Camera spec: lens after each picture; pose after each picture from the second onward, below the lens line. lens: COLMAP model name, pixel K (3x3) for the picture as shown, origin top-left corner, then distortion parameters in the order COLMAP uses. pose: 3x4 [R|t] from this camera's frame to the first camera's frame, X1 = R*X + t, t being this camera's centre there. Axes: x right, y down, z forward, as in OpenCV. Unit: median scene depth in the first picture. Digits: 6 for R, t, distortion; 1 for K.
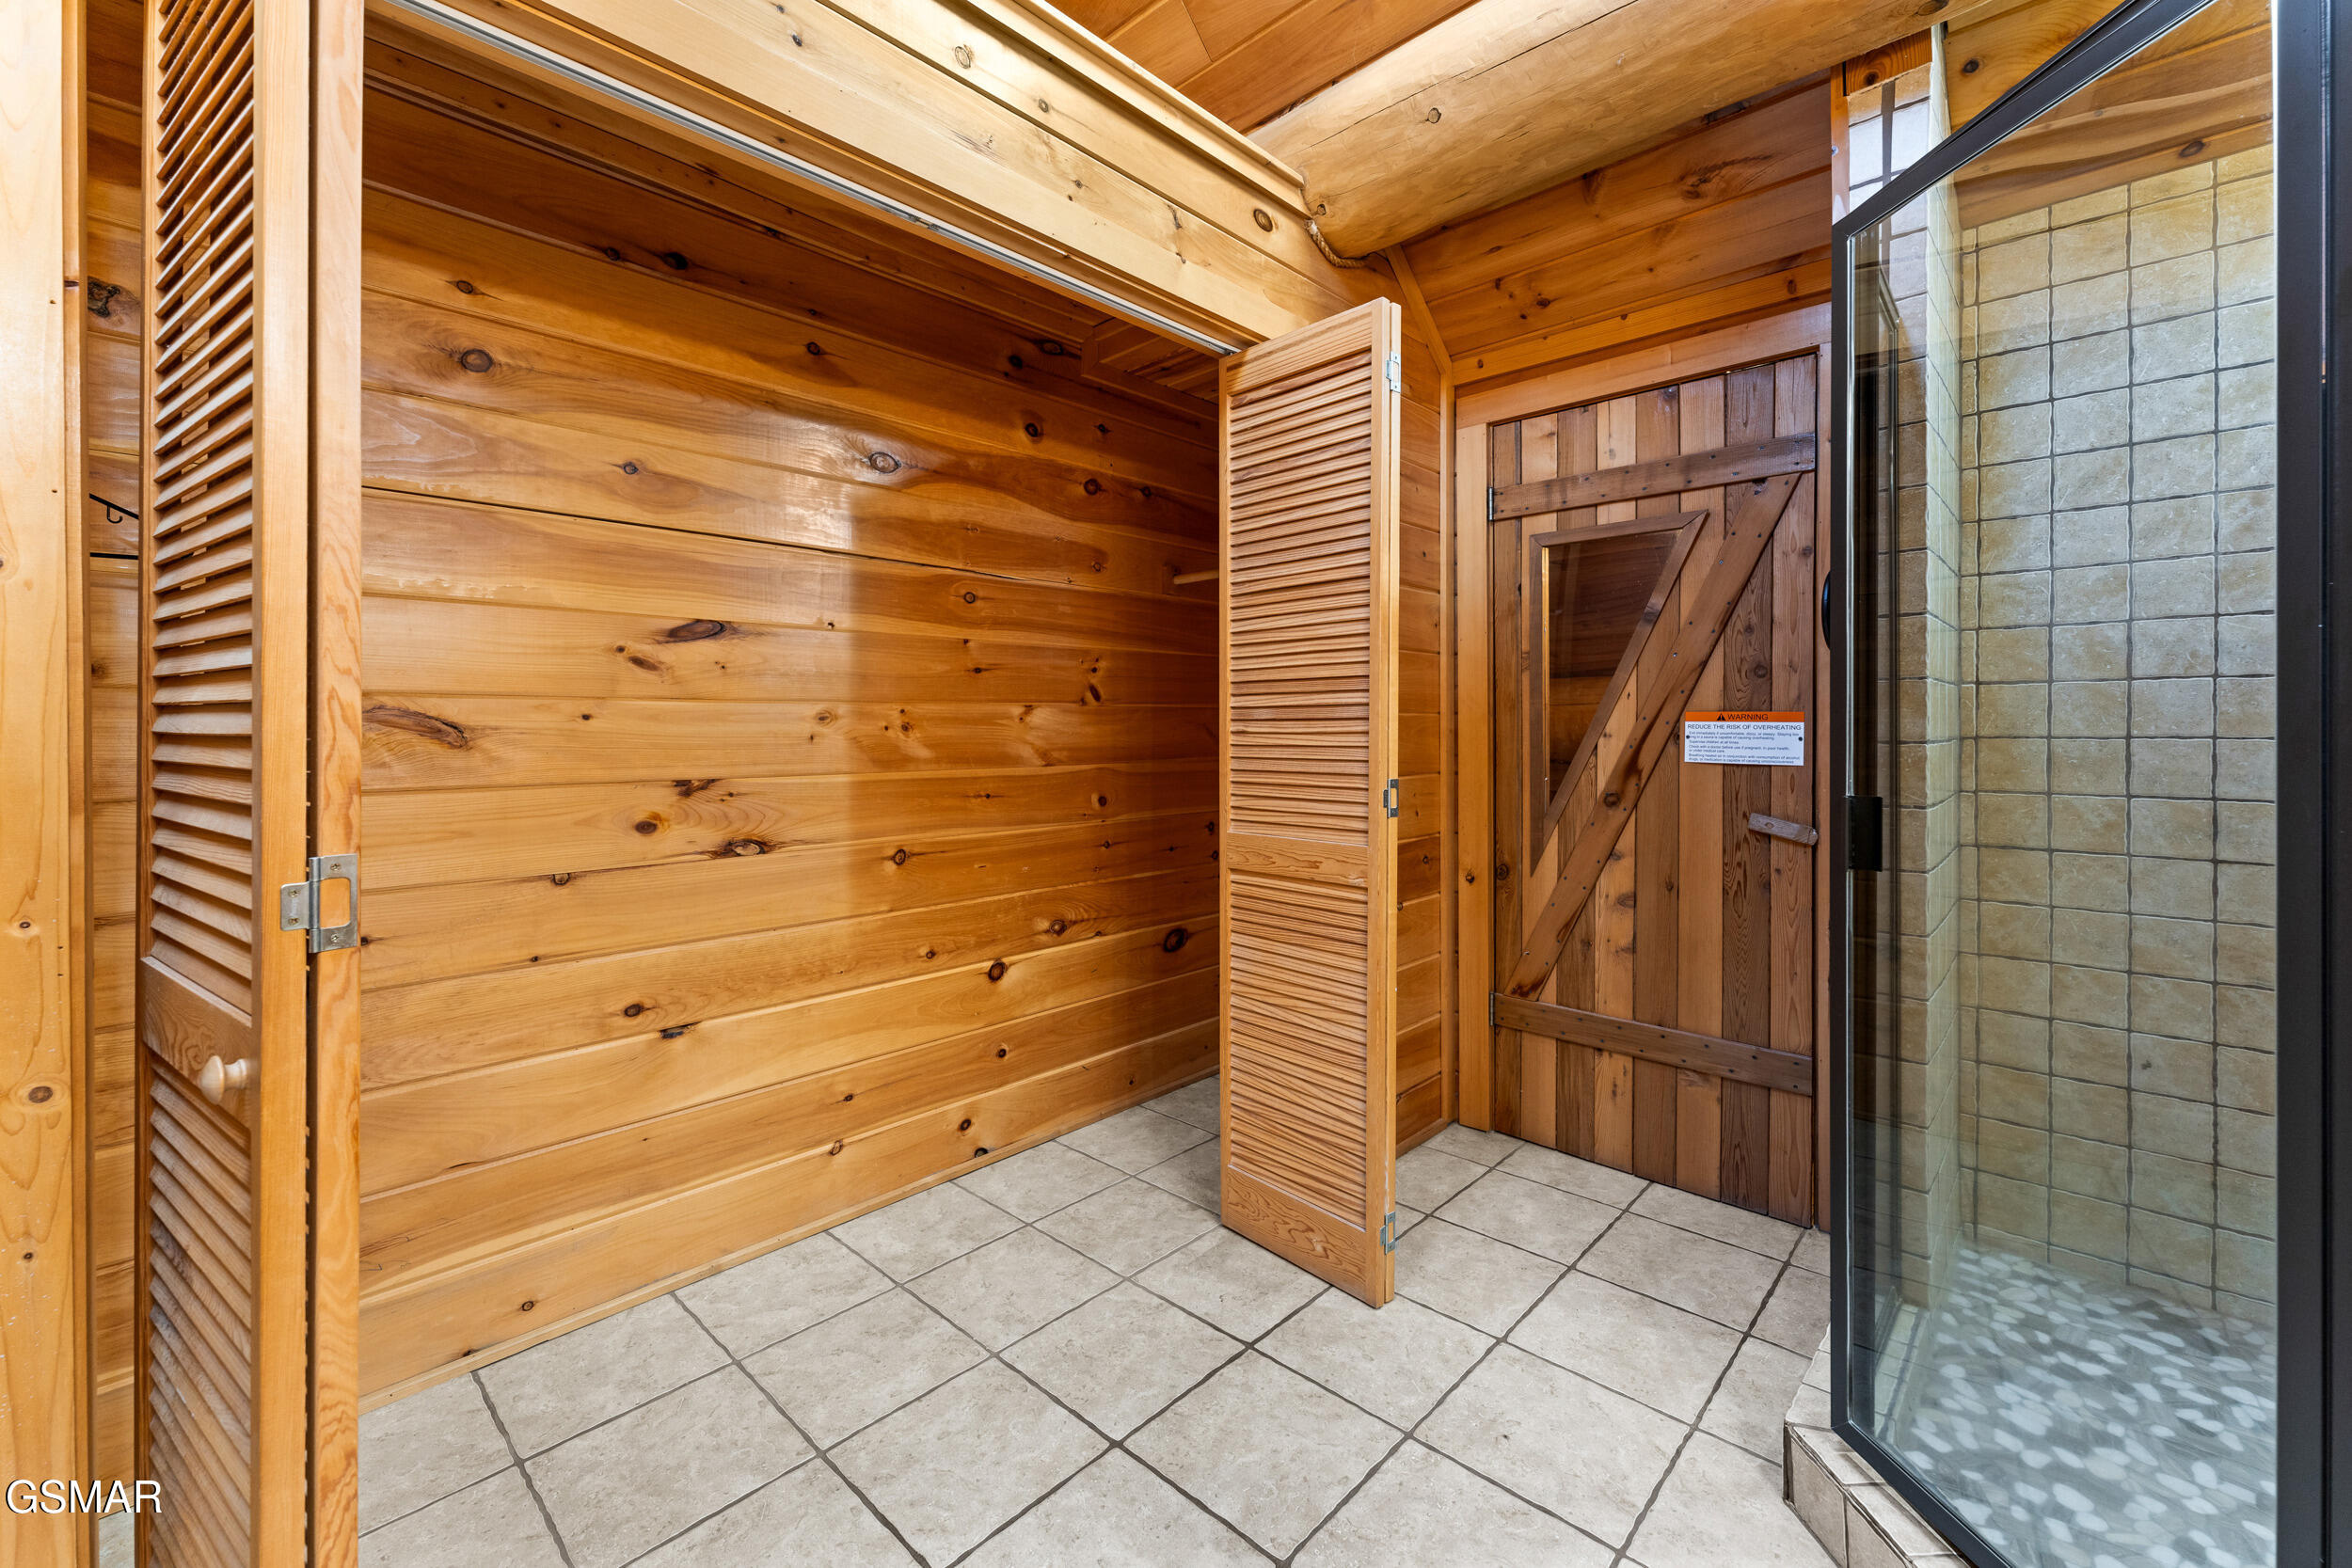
lens RADIAL K [[955.6, 0, 1199.2], [0, 955.6, 734.9], [0, 0, 1]] dist [-0.003493, 0.000846]
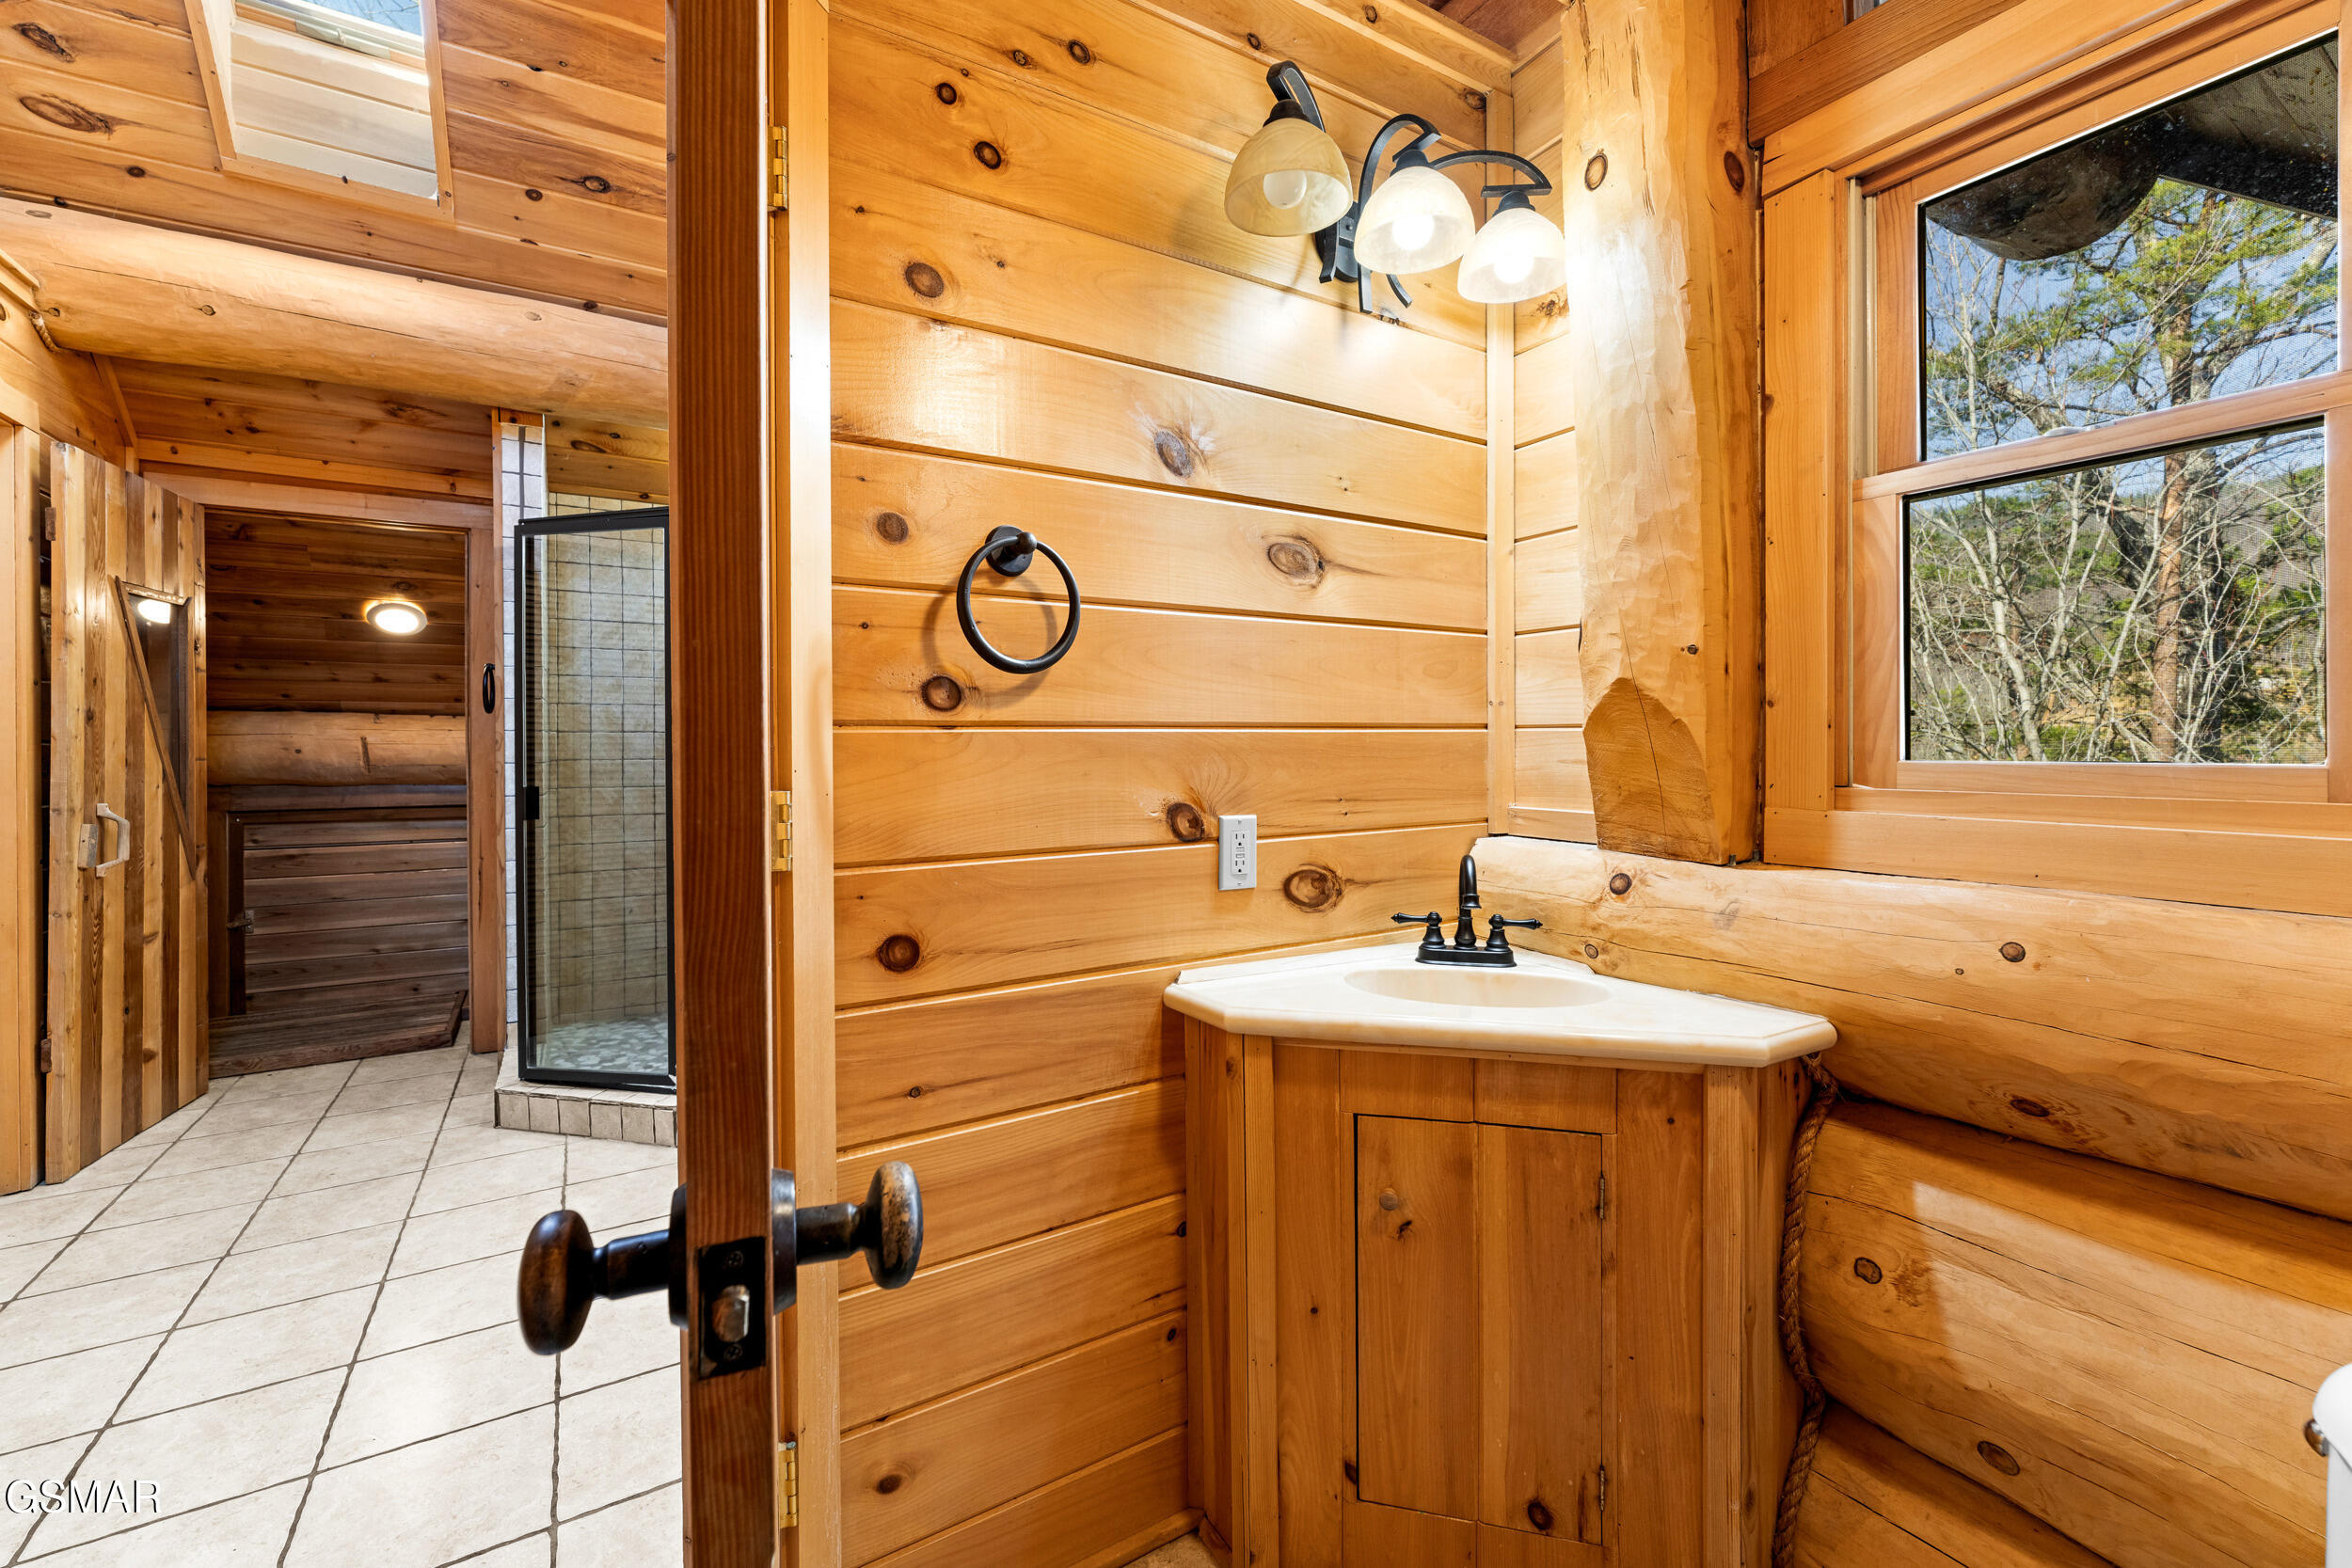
lens RADIAL K [[955.6, 0, 1155.4], [0, 955.6, 753.6], [0, 0, 1]] dist [-0.003493, 0.000846]
pose [[0.274613, -0.003976, 0.961547, -0.745209], [0.006373, 0.999977, 0.002315, -0.007654], [-0.961534, 0.005493, 0.274632, -0.726272]]
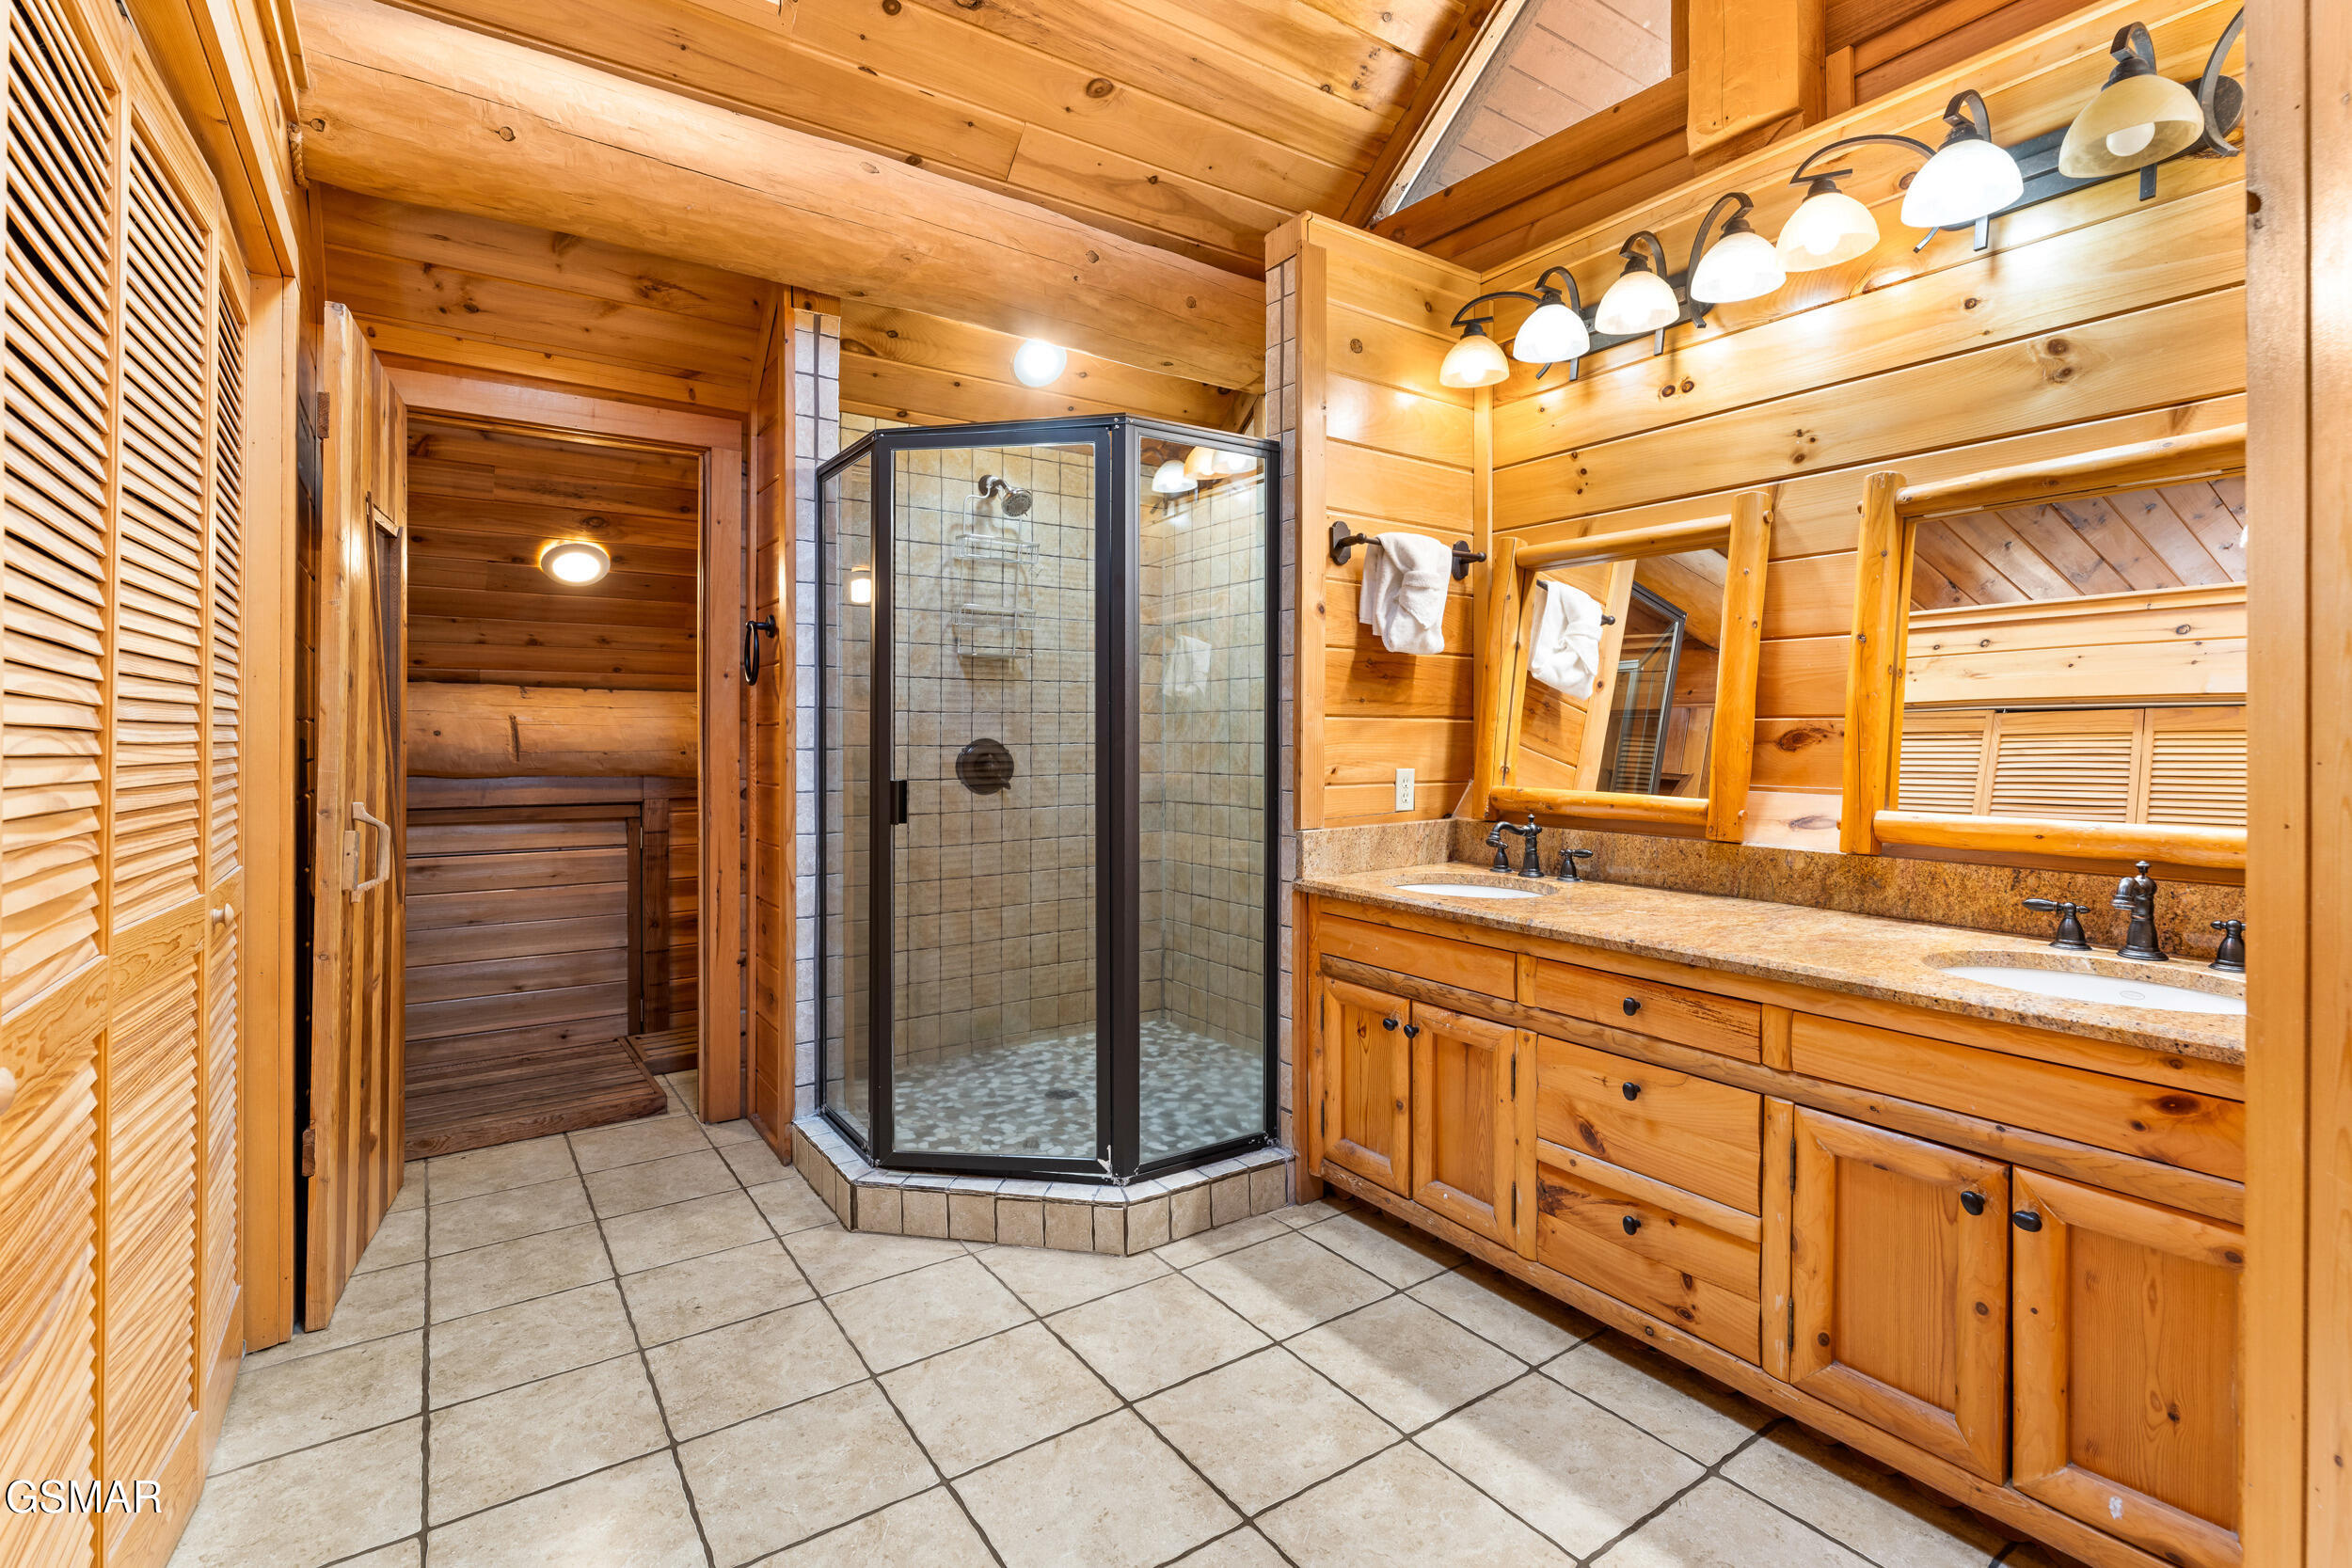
lens RADIAL K [[1068.7, 0, 1168.3], [0, 1068.7, 738.2], [0, 0, 1]] dist [-0.002834, -0.001111]
pose [[0.224869, 0.001666, 0.974388, -0.742750], [0.001576, 0.999997, -0.002073, -0.005555], [-0.974388, 0.002002, 0.224865, 0.067717]]
